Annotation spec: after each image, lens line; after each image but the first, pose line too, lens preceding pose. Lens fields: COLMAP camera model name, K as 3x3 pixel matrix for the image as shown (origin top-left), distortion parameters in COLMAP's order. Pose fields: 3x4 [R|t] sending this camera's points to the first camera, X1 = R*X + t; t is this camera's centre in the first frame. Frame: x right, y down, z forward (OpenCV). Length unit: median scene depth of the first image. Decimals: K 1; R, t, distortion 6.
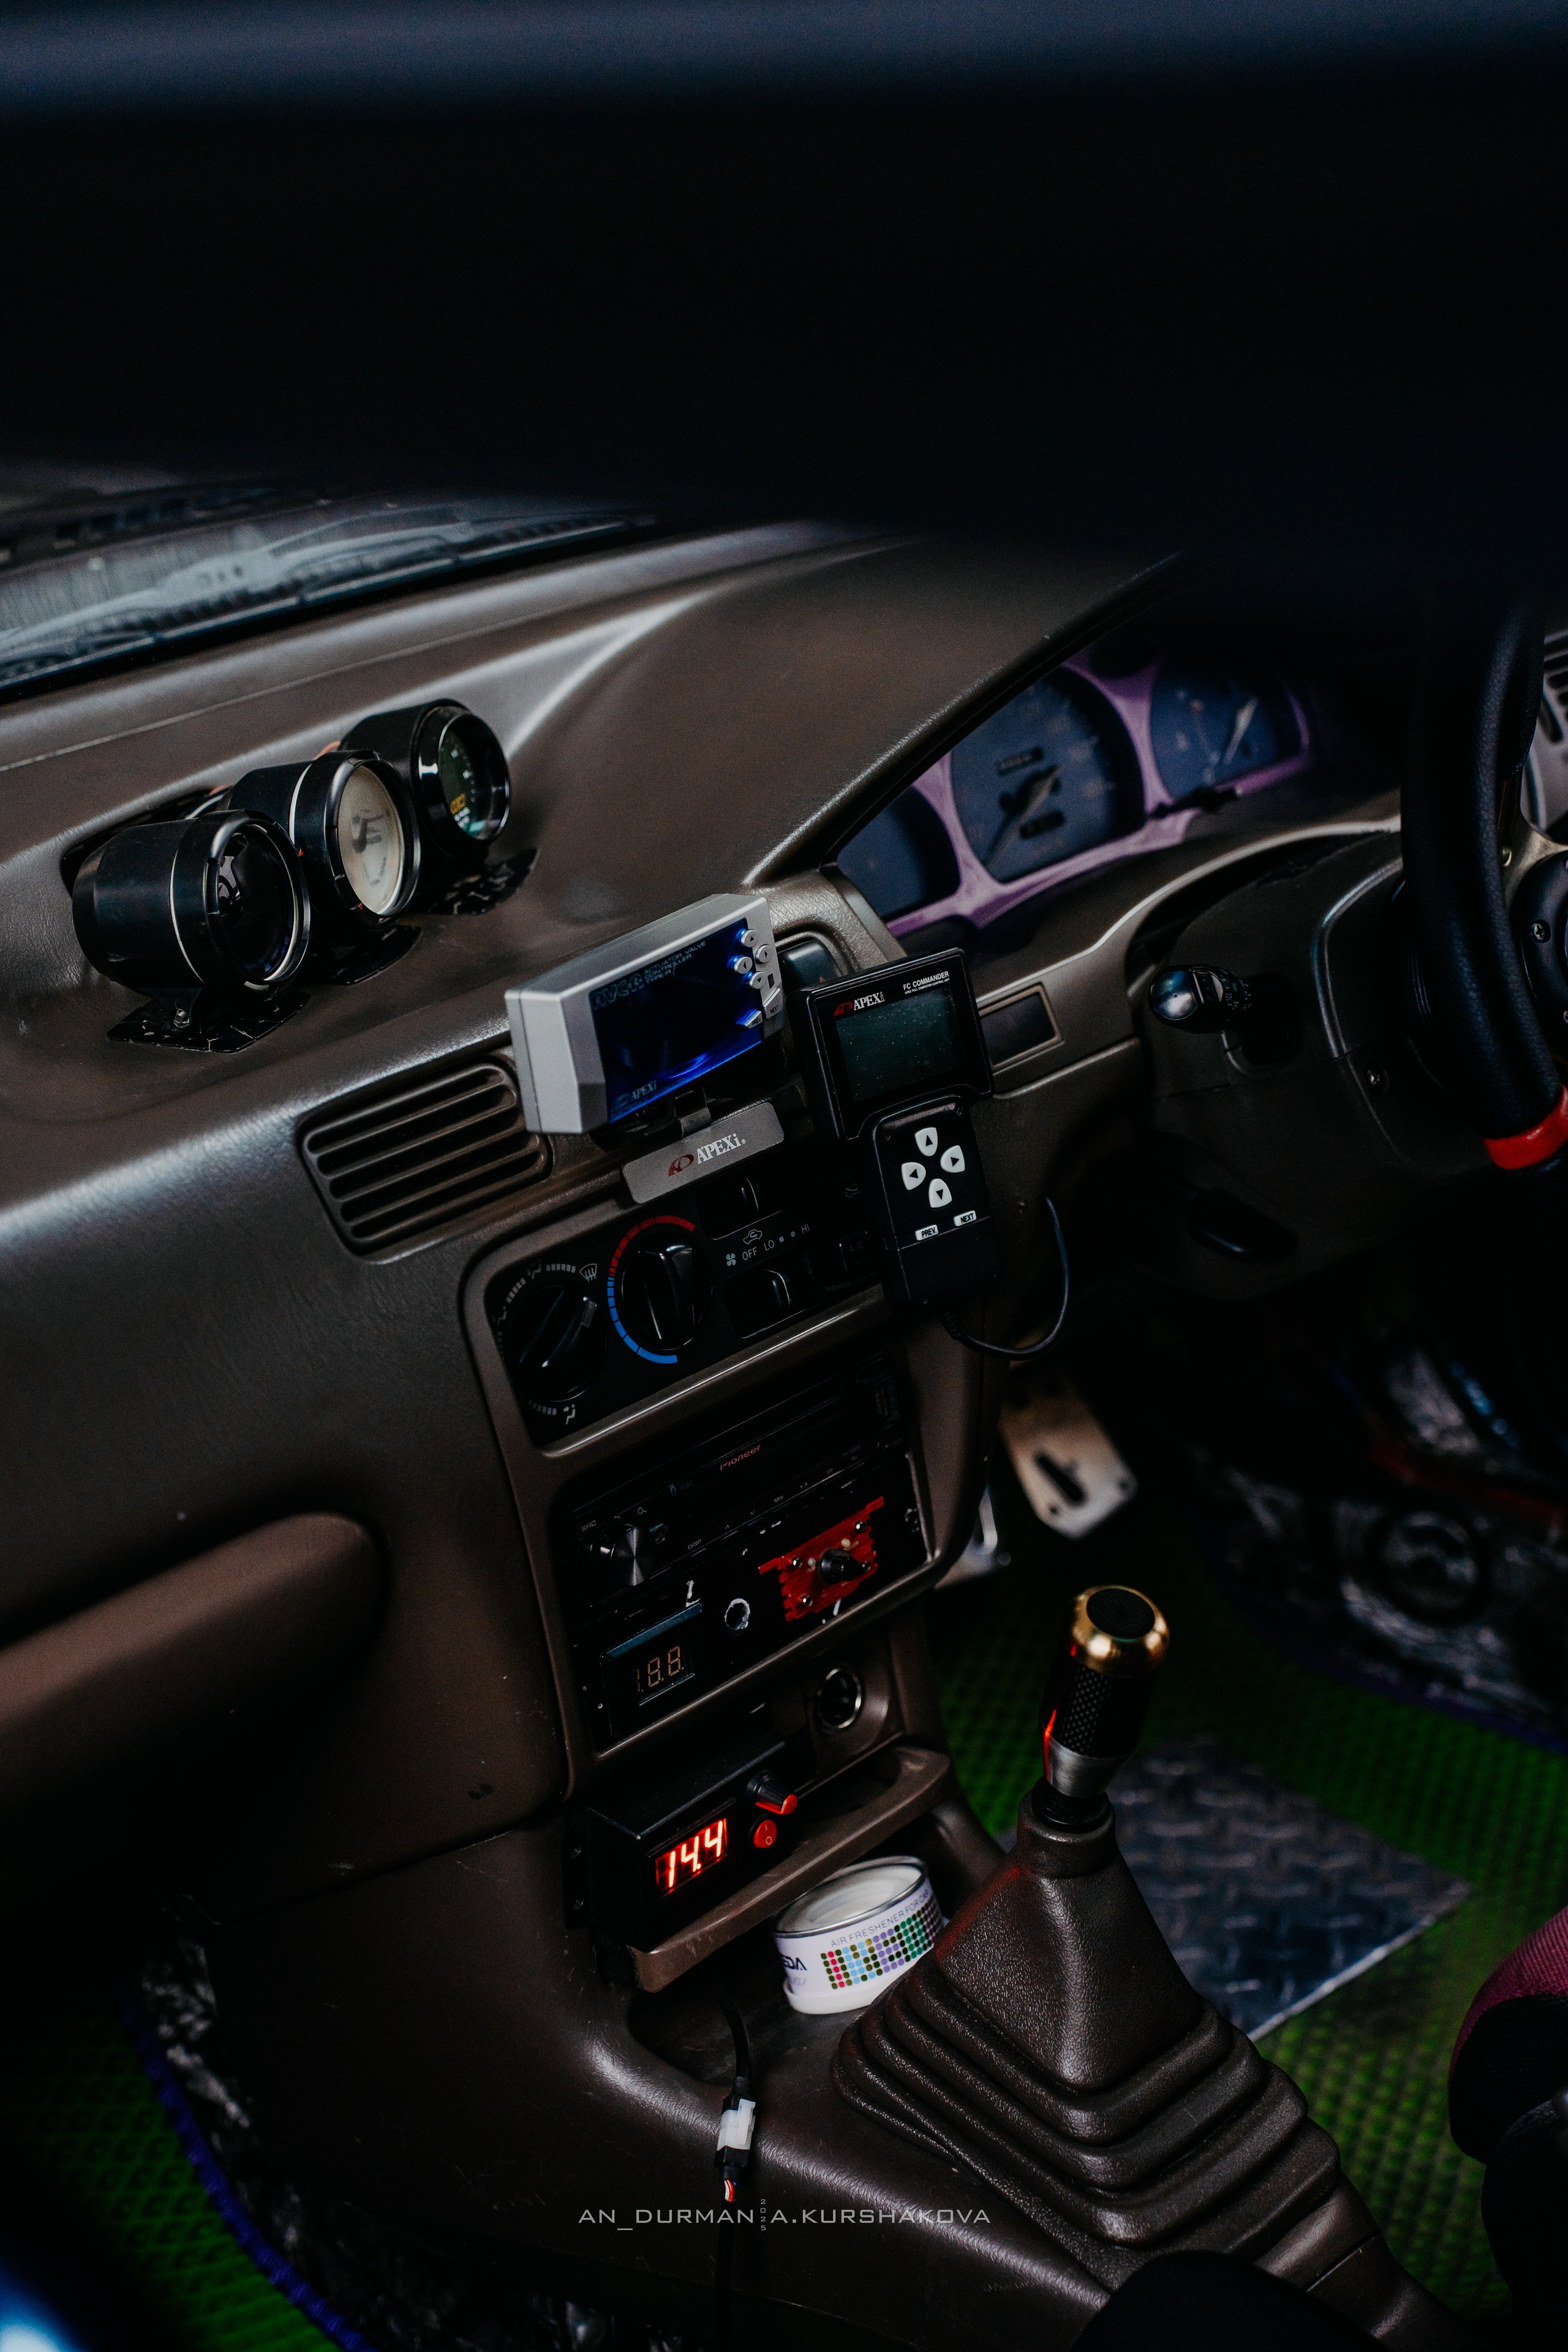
lens RADIAL K [[3584.4, 0, 784.0], [0, 3584.4, 1176.0], [0, 0, 1]] dist [0.227839, 0.599345]
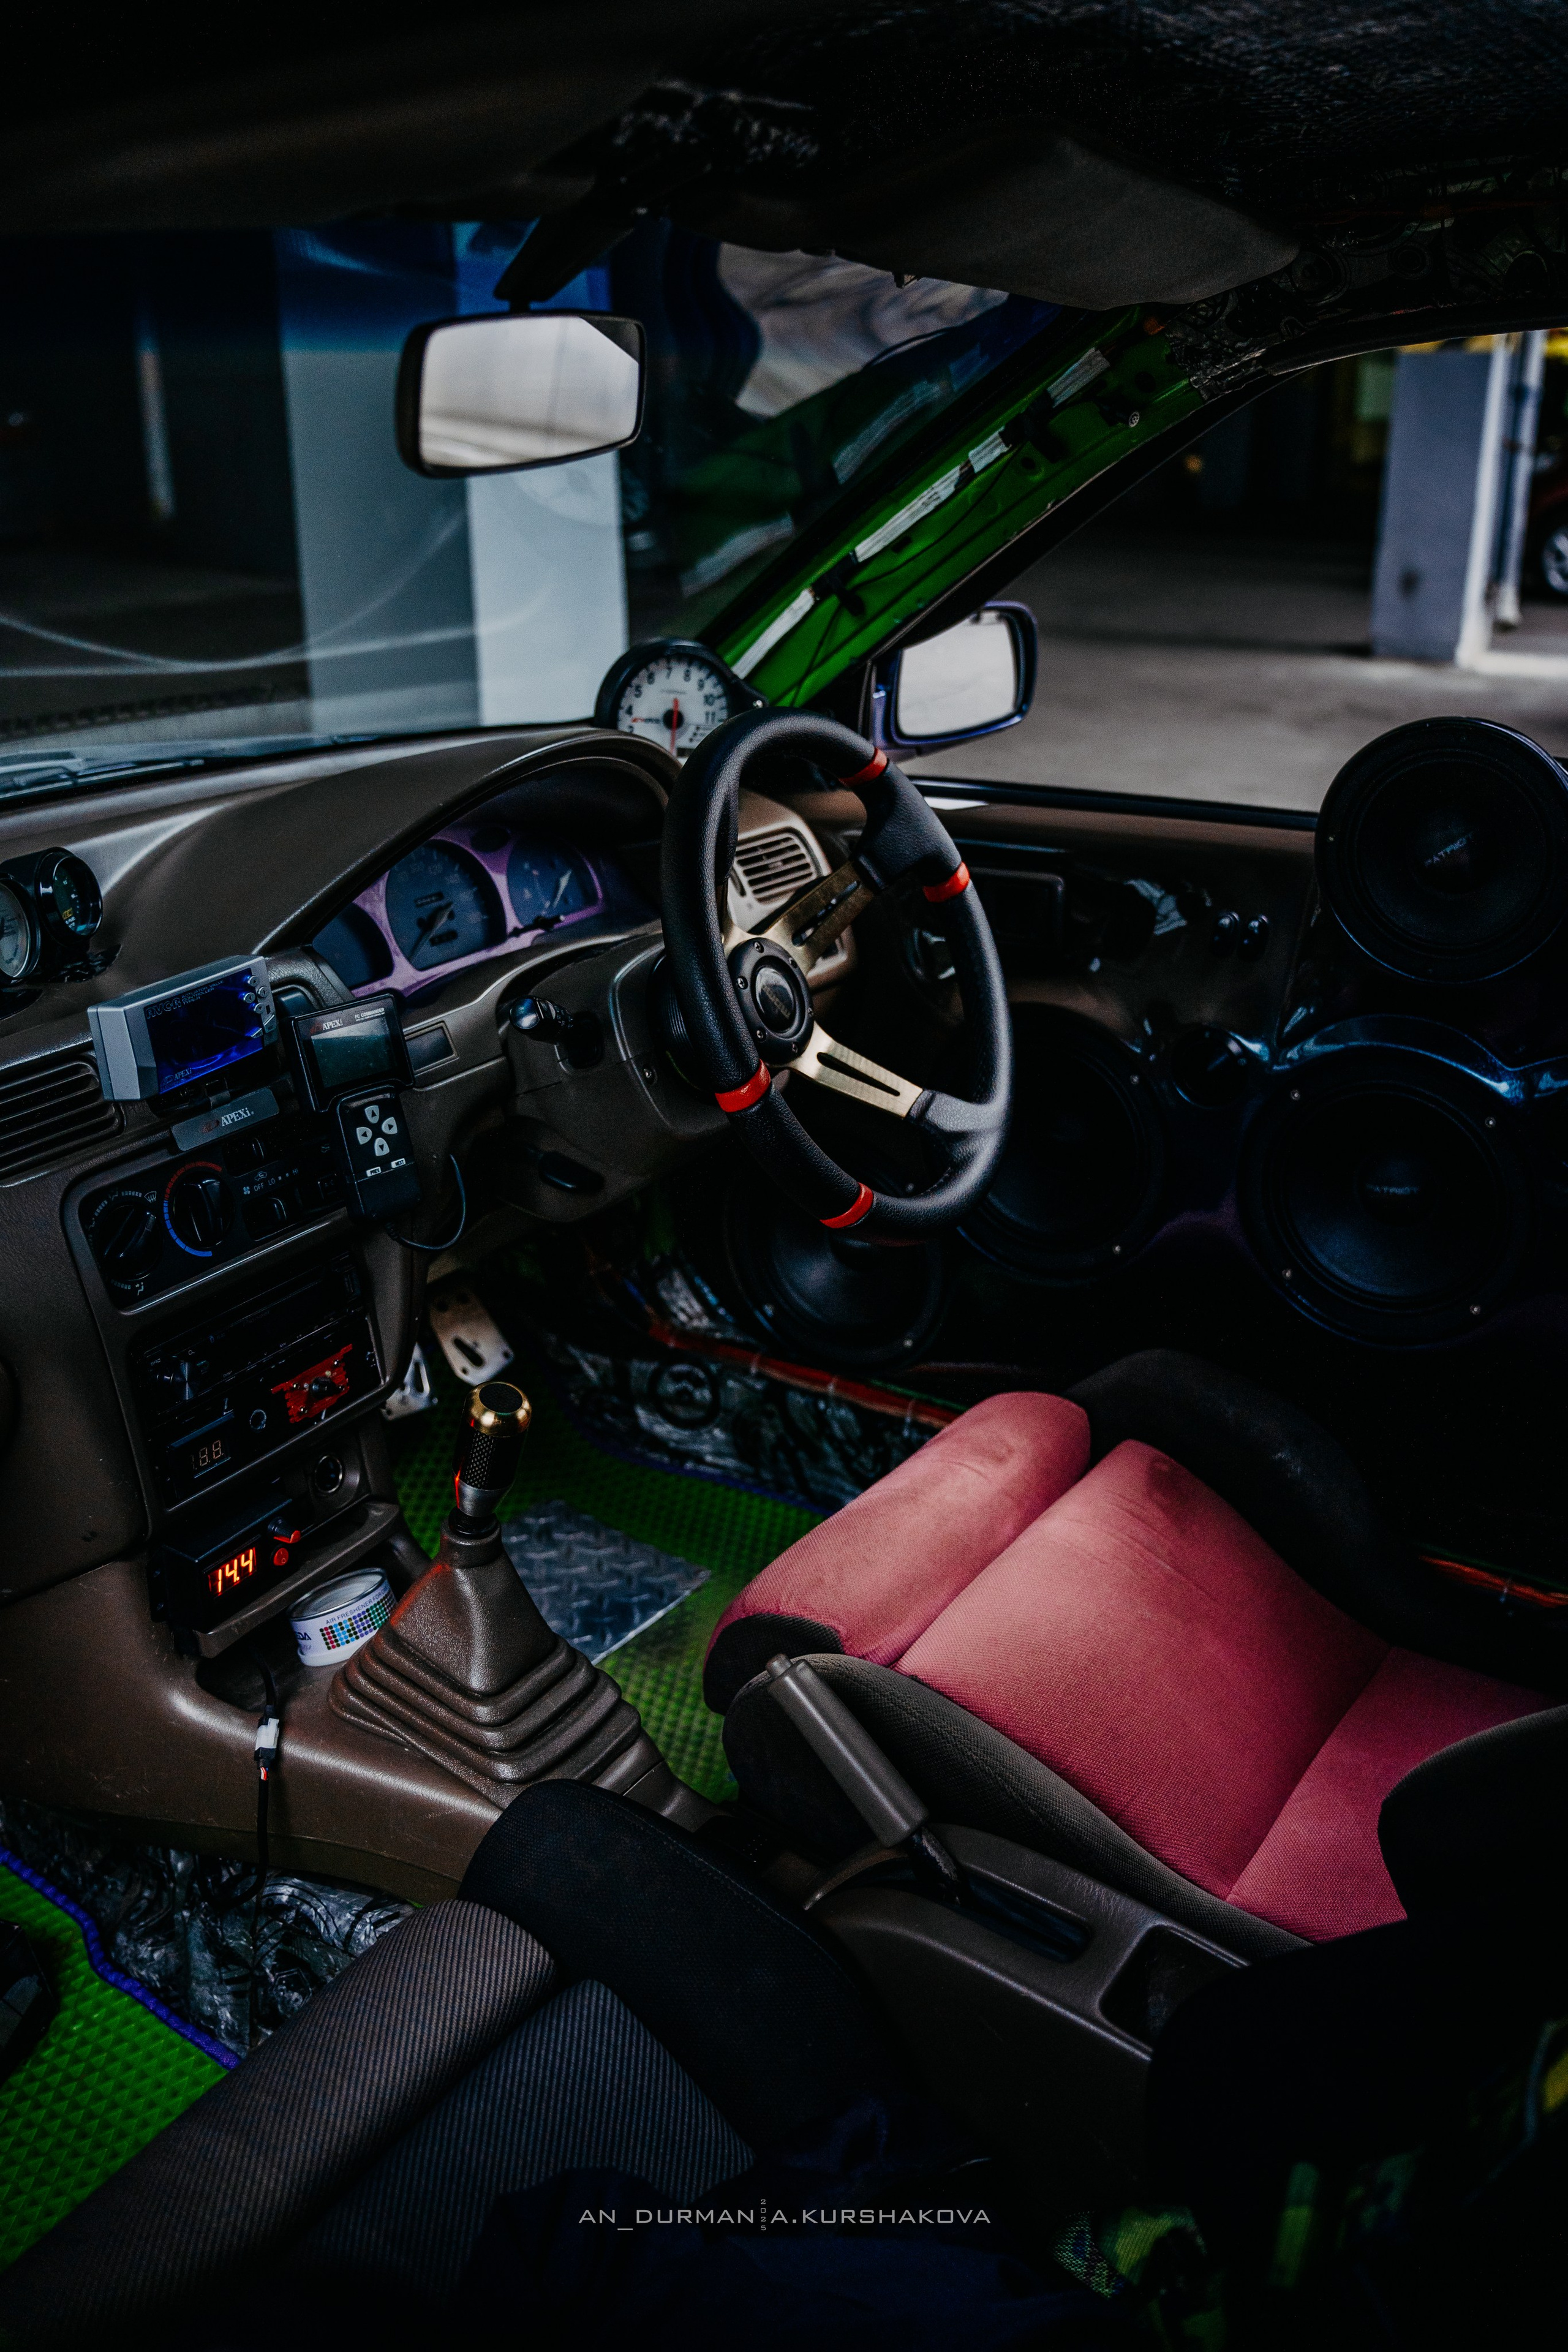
lens RADIAL K [[1992.2, 0, 784.0], [0, 1992.2, 1176.0], [0, 0, 1]] dist [-0.081020, 0.007943]
pose [[0.972824, -0.024008, 0.230300, 0.013319], [0.029797, 0.999321, -0.021693, 0.039531], [-0.229623, 0.027965, 0.972878, 0.101014]]
